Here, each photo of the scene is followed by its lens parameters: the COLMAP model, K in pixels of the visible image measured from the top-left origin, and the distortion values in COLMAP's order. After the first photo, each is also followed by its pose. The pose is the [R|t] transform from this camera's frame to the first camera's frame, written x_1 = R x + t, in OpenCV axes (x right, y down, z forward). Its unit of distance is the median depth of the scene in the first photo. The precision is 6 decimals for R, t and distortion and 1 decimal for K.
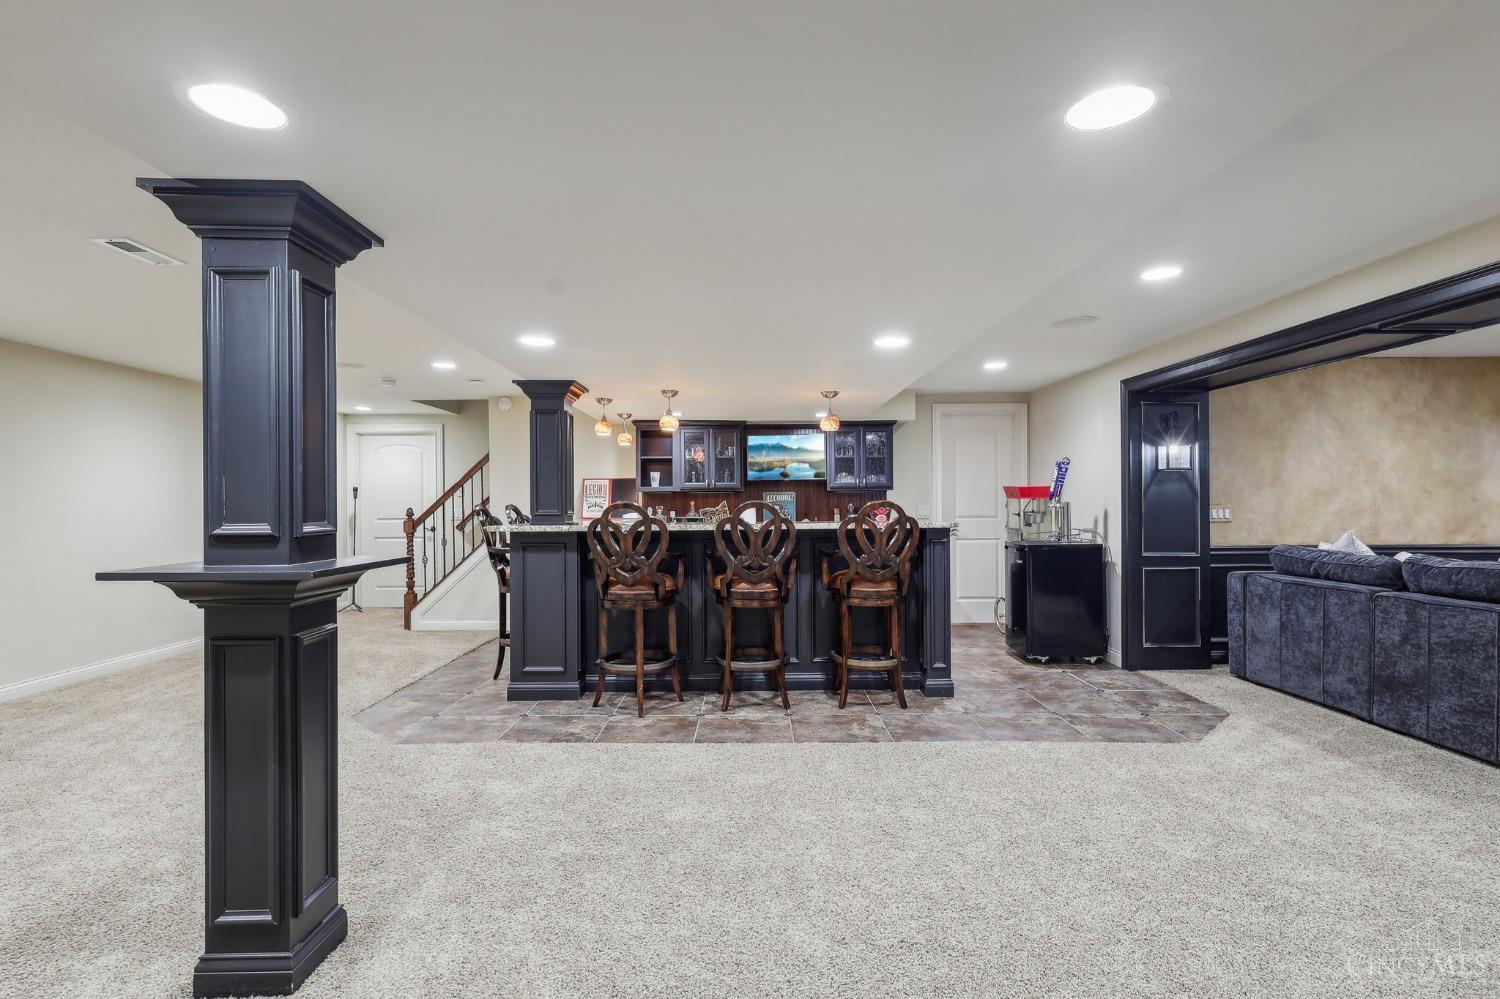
lens RADIAL K [[715.9, 0, 744.1], [0, 715.9, 501.0], [0, 0, 1]] dist [0.000272, 0.000504]
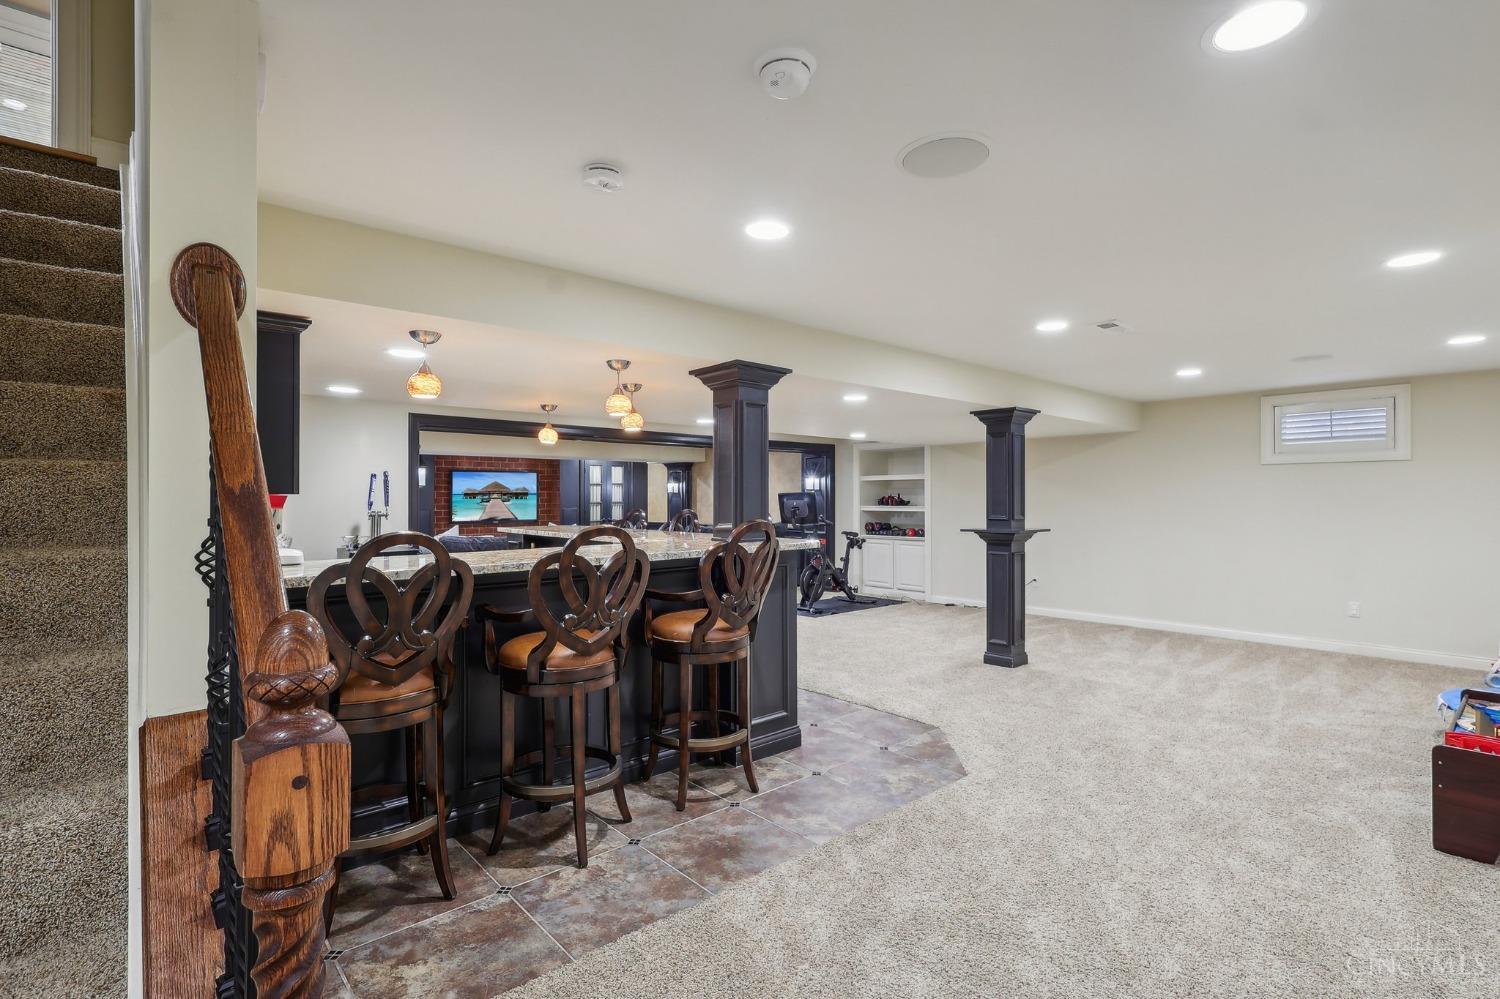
lens RADIAL K [[722.2, 0, 750.0], [0, 722.2, 499.5], [0, 0, 1]] dist [-0.000604, 0.000065]
pose [[-0.662675, 0.005099, 0.748890, -0.876419], [0.003197, 0.999987, -0.003979, -0.011060], [-0.748900, -0.000243, -0.662683, 1.511157]]
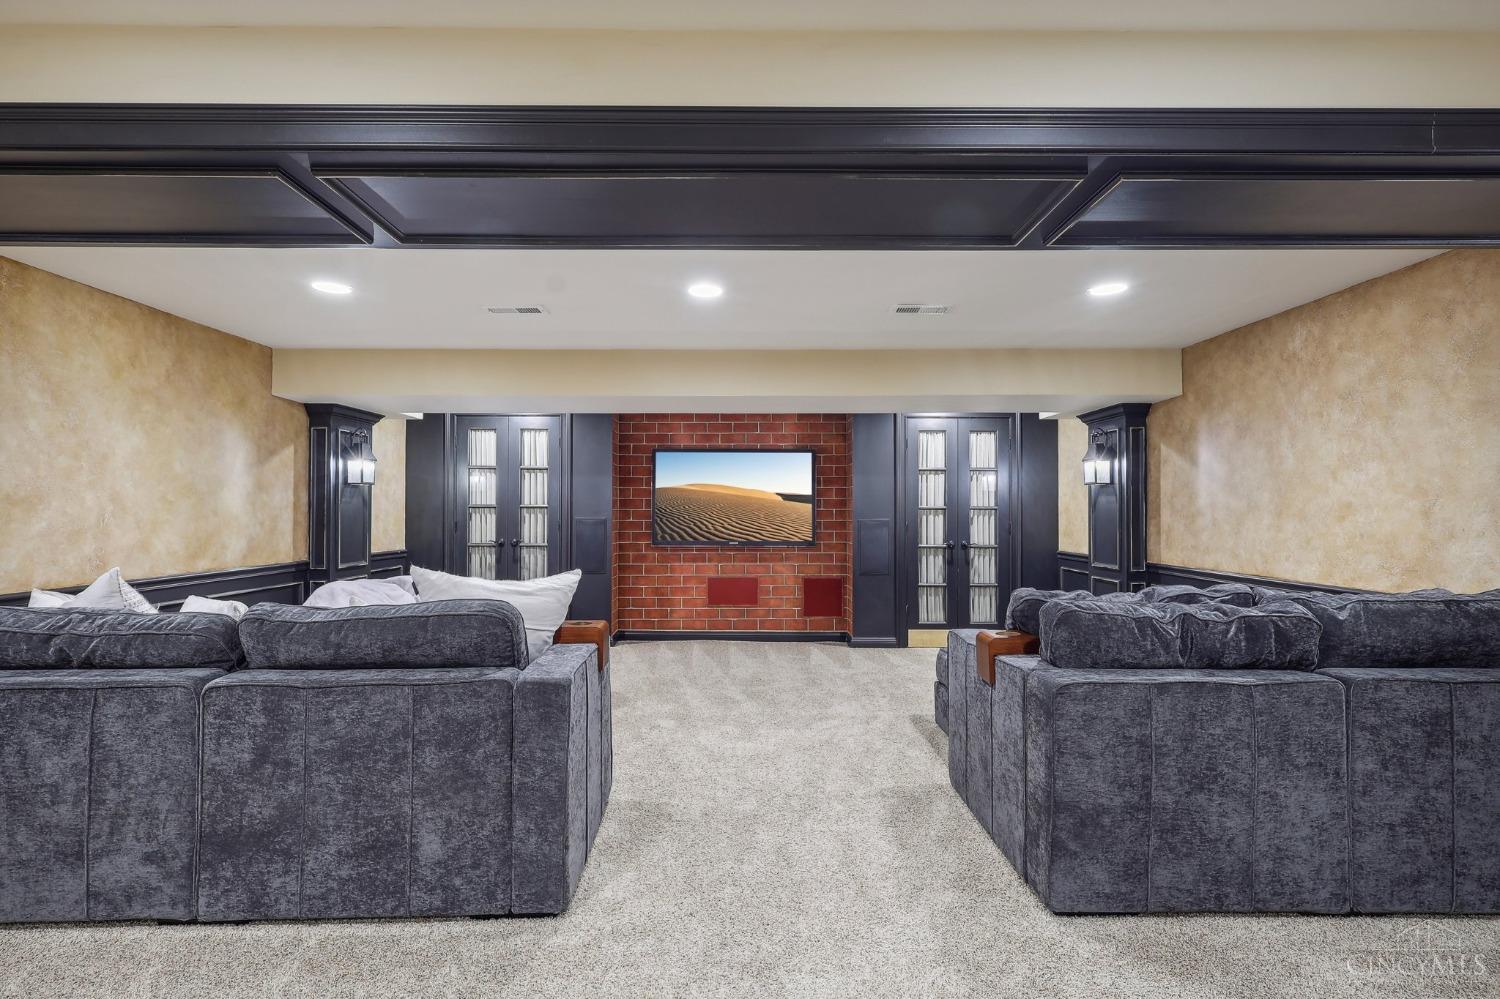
lens RADIAL K [[715.9, 0, 744.1], [0, 715.9, 501.0], [0, 0, 1]] dist [0.000272, 0.000504]
pose [[-0.001666, 0.017302, 0.999849, 0.260990], [-0.001540, 0.999849, -0.017304, -0.002369], [-0.999997, -0.001569, -0.001639, 0.467664]]
